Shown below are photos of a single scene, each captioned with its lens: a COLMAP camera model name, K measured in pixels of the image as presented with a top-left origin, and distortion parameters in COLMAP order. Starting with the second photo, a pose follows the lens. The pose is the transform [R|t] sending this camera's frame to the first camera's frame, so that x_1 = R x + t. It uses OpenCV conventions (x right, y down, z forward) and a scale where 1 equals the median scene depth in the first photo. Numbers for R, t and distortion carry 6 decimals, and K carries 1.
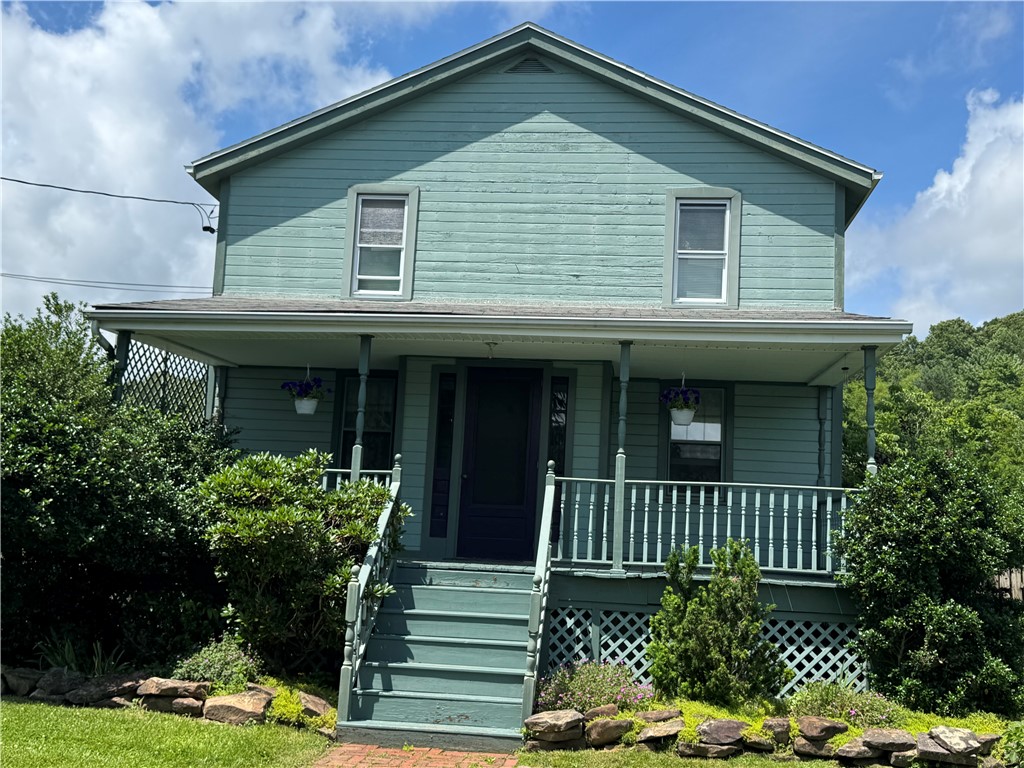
lens RADIAL K [[1072.4, 0, 512.0], [0, 1072.4, 384.0], [0, 0, 1]] dist [0.147184, -0.012401]
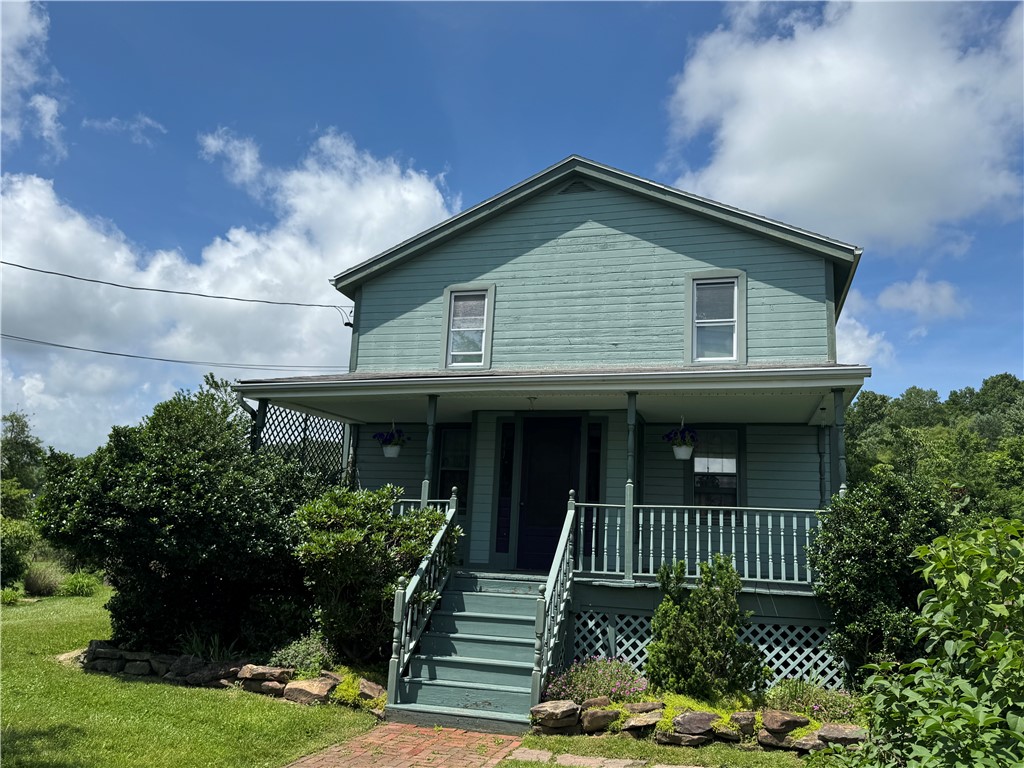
lens RADIAL K [[786.9, 0, 516.2], [0, 786.9, 385.7], [0, 0, 1]] dist [0.143303, -0.150901]
pose [[0.986116, -0.038366, -0.161567, 0.124028], [0.027642, 0.997295, -0.068106, 0.011584], [0.163743, 0.062695, 0.984509, 0.084112]]
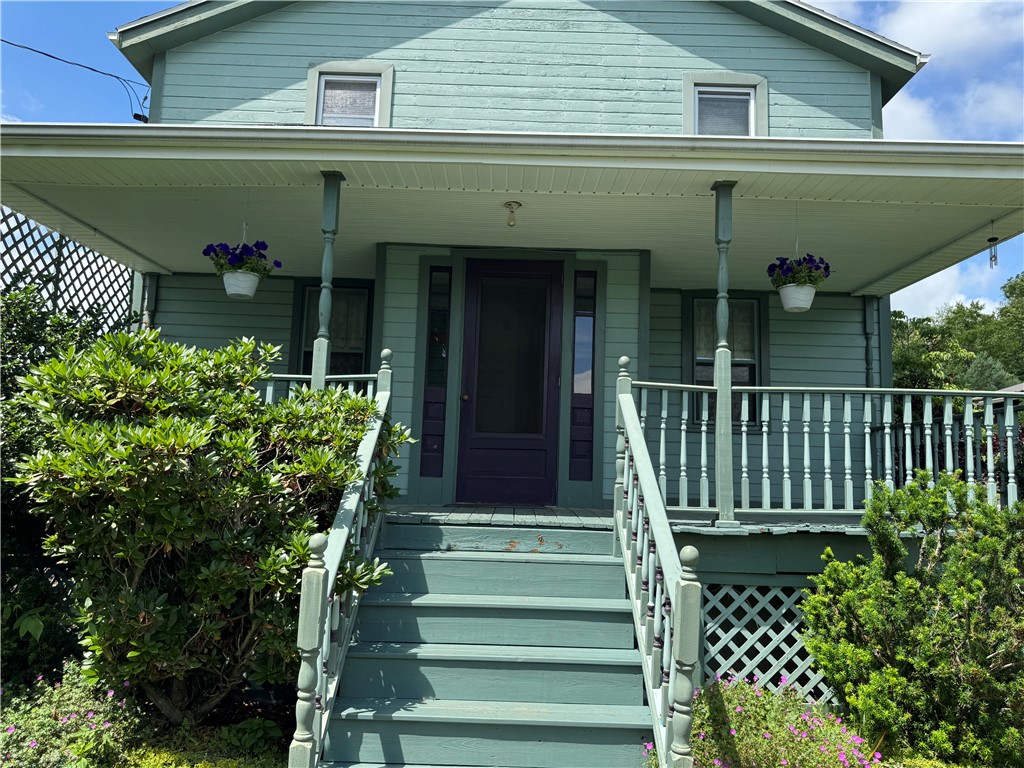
lens RADIAL K [[723.7, 0, 512.0], [0, 723.7, 384.0], [0, 0, 1]] dist [0.100348, -0.131759]
pose [[0.993605, -0.000841, 0.112908, -0.081156], [-0.000757, 0.999900, 0.014117, 0.081160], [-0.112908, -0.014112, 0.993505, 0.564404]]
